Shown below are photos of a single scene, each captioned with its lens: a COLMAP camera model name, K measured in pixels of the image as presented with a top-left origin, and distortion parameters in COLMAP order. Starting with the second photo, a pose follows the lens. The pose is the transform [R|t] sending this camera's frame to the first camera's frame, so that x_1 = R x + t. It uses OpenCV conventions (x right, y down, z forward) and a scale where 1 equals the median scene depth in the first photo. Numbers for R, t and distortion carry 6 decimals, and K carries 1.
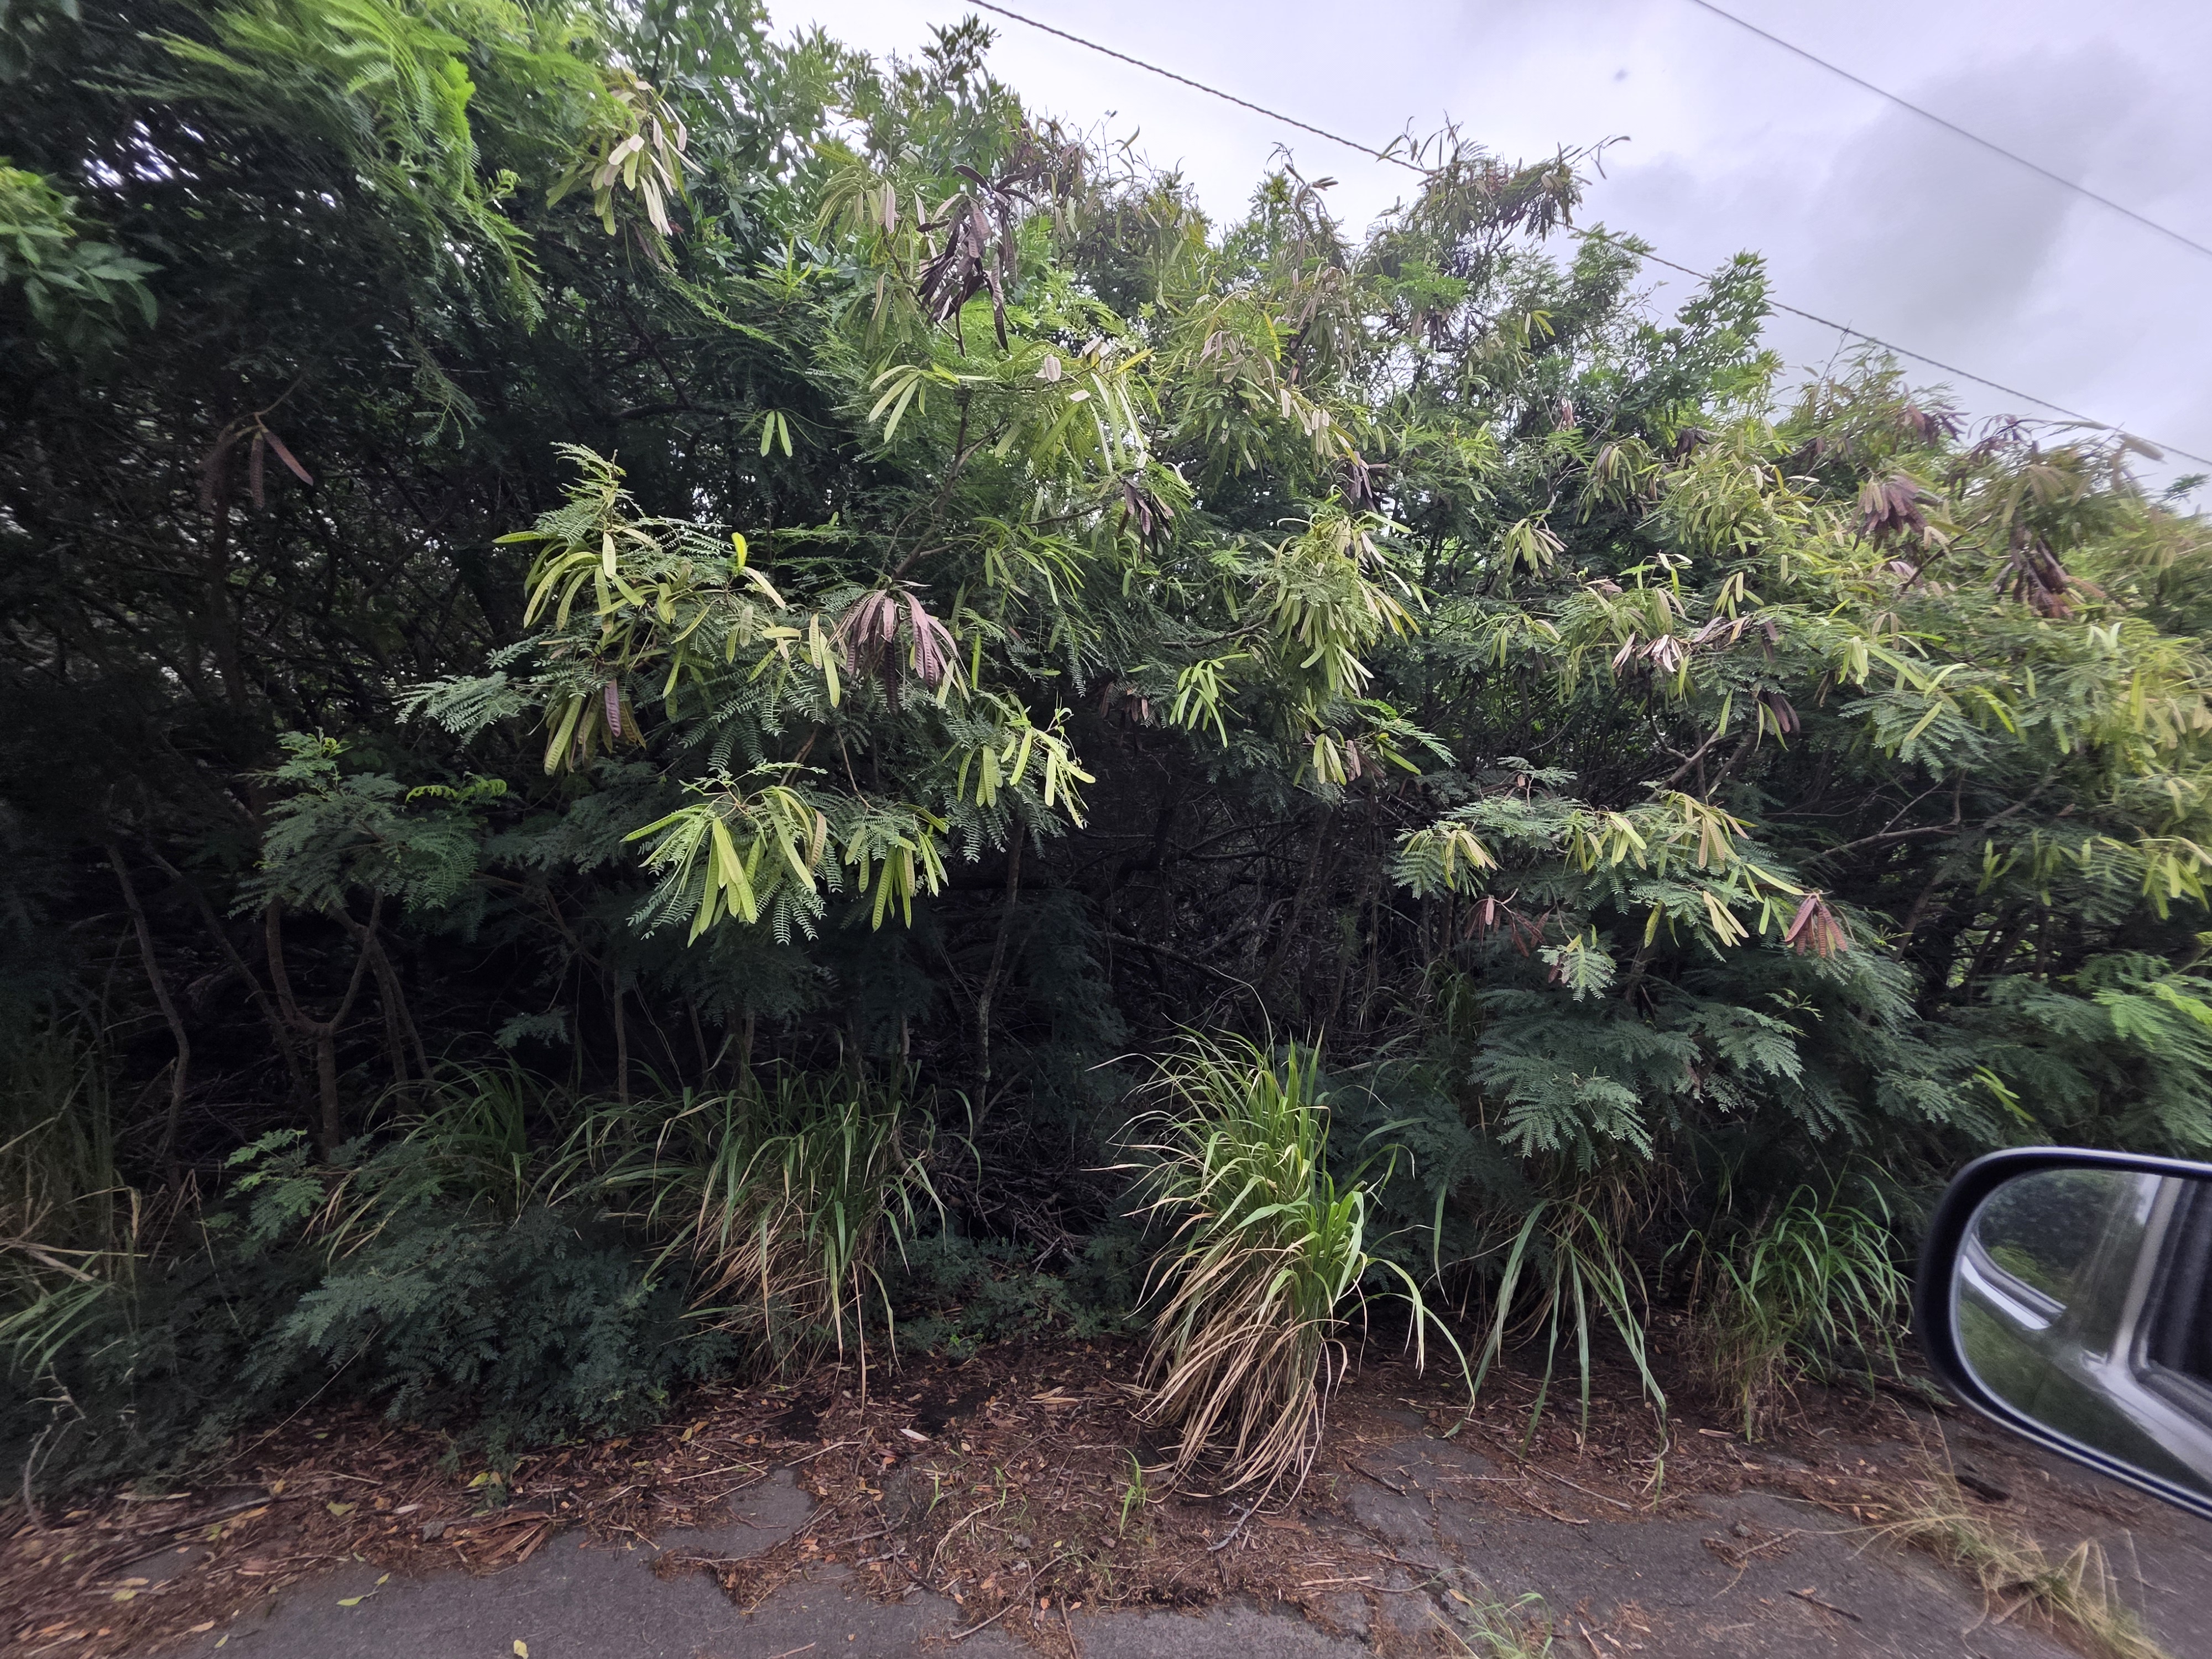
lens RADIAL K [[879.7, 0, 1093.9], [0, 879.7, 816.5], [0, 0, 1]] dist [-0.000323, -0.000965]
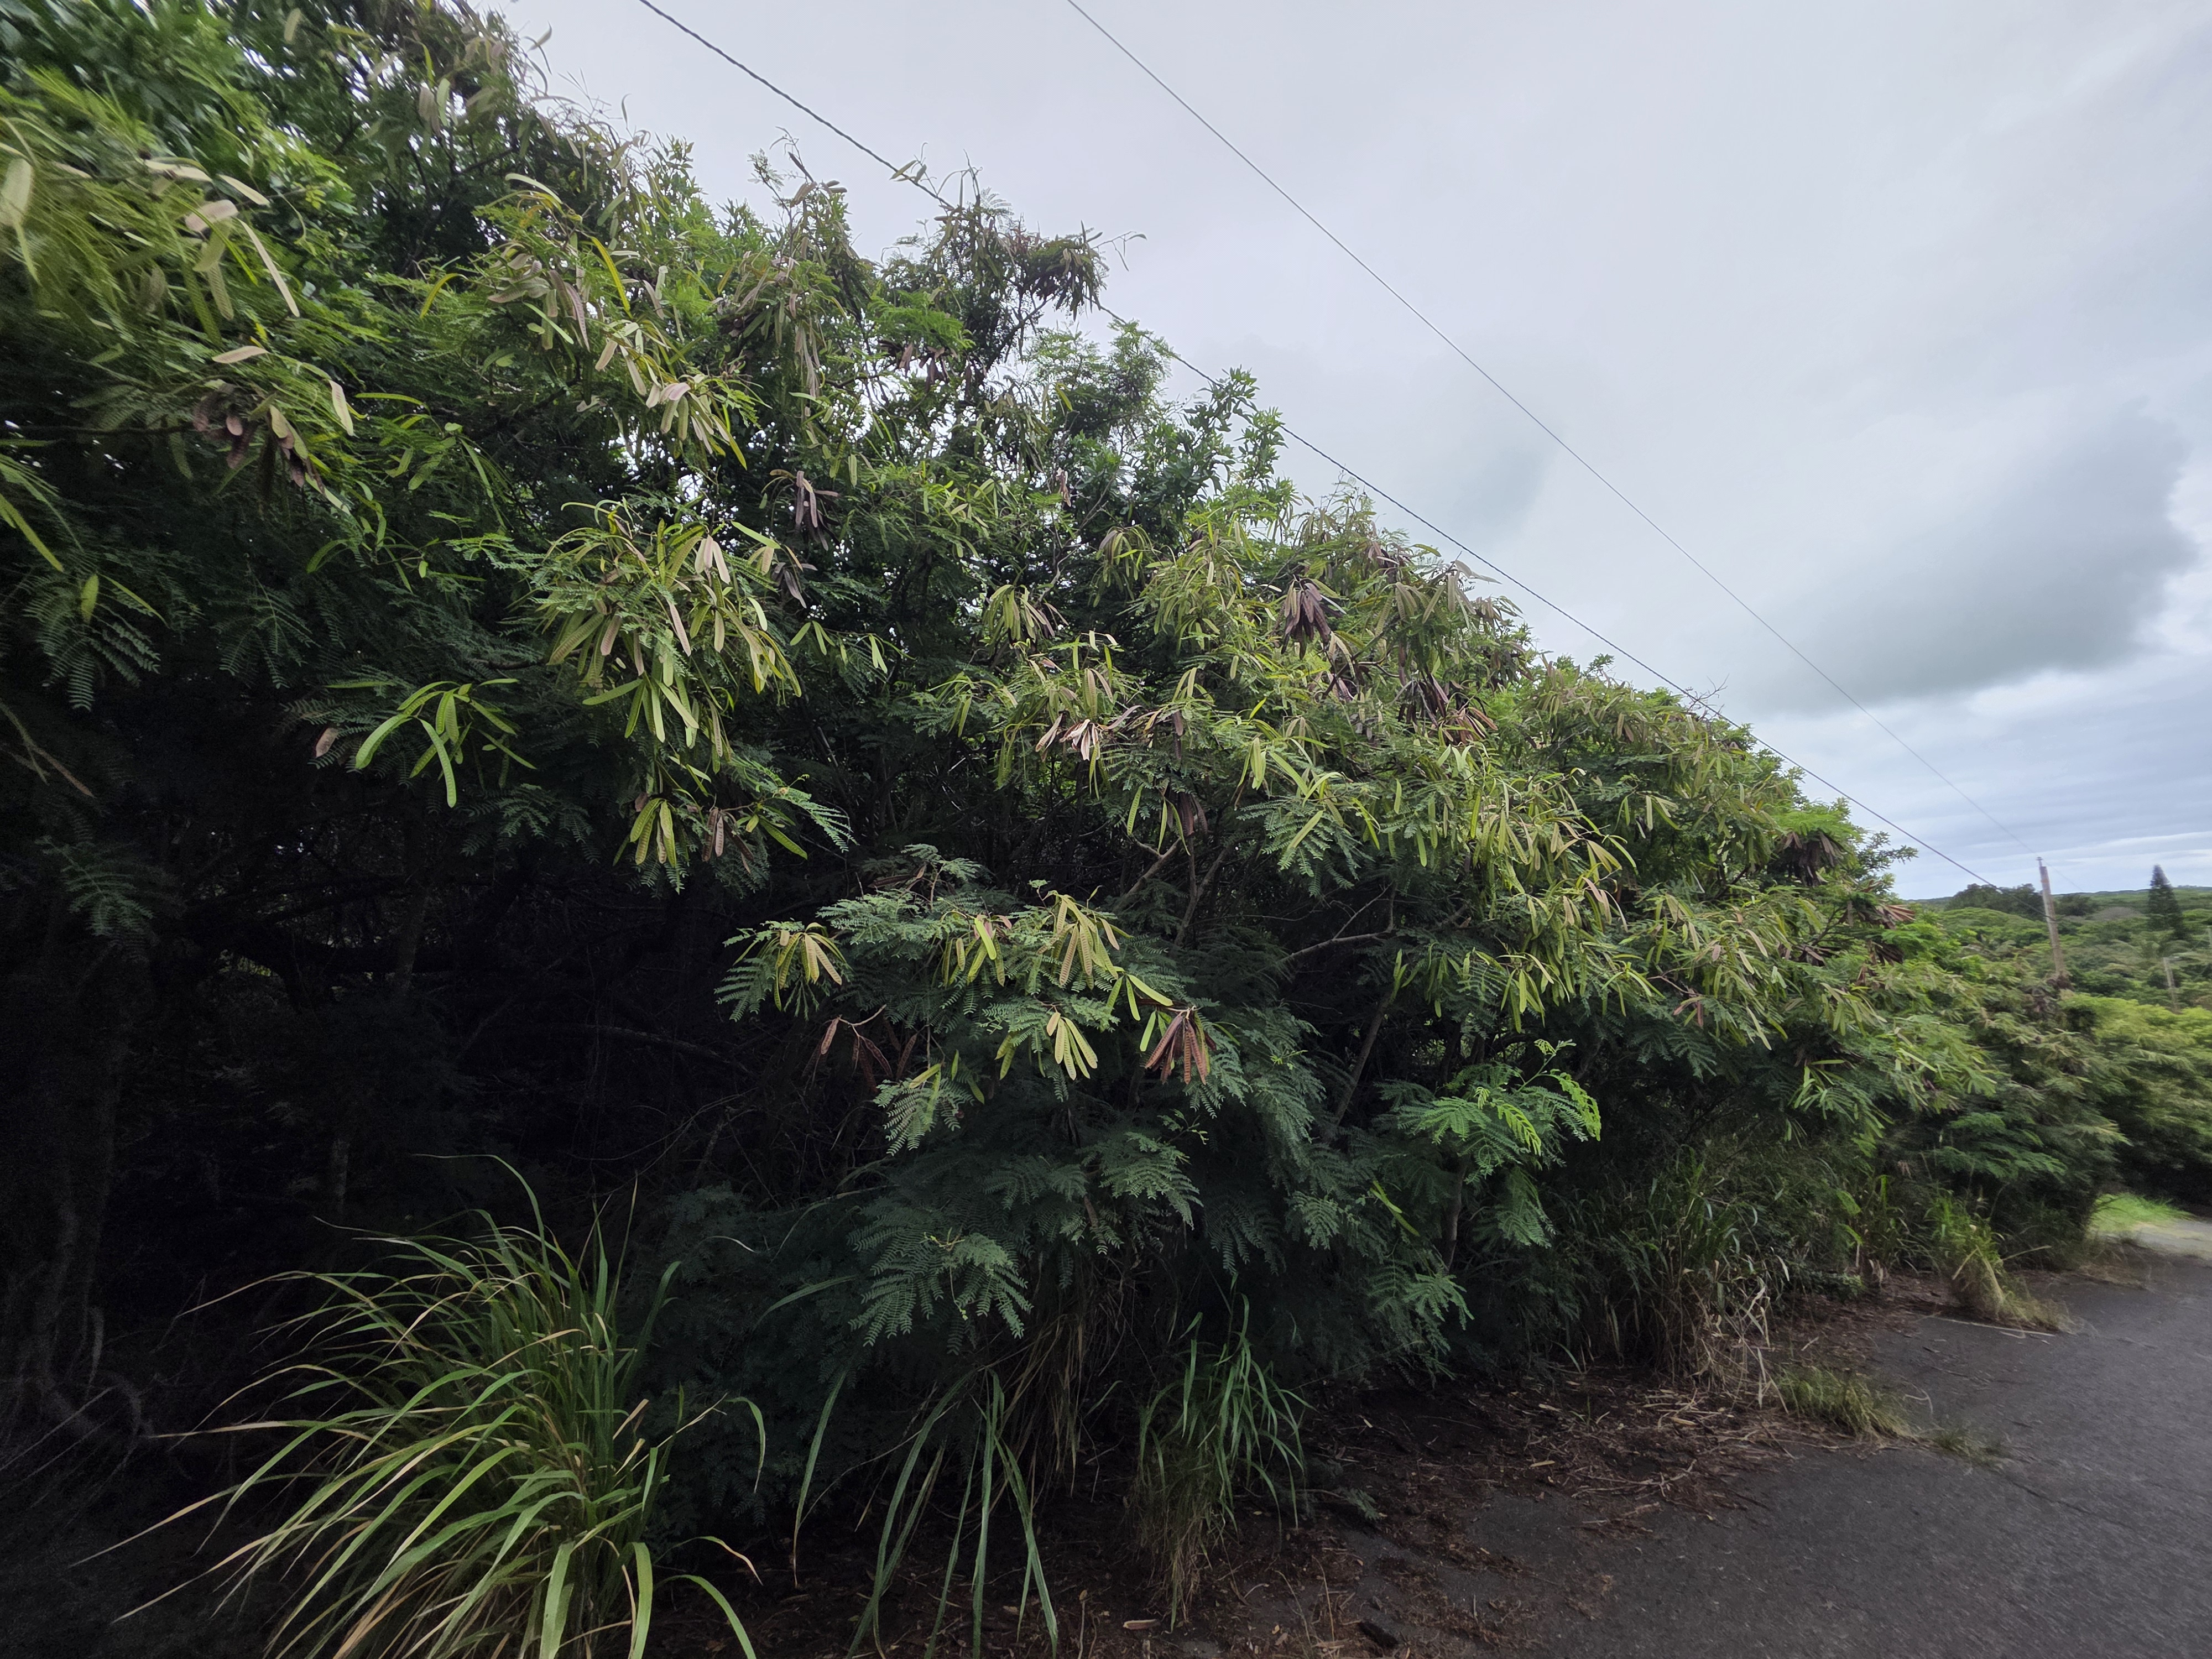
lens RADIAL K [[879.7, 0, 1121.5], [0, 879.7, 837.9], [0, 0, 1]] dist [-0.000323, -0.000965]
pose [[0.937343, 0.059675, 0.343259, 0.385004], [-0.037384, 0.996761, -0.071199, -0.021299], [-0.346396, 0.053905, 0.936538, 0.149922]]
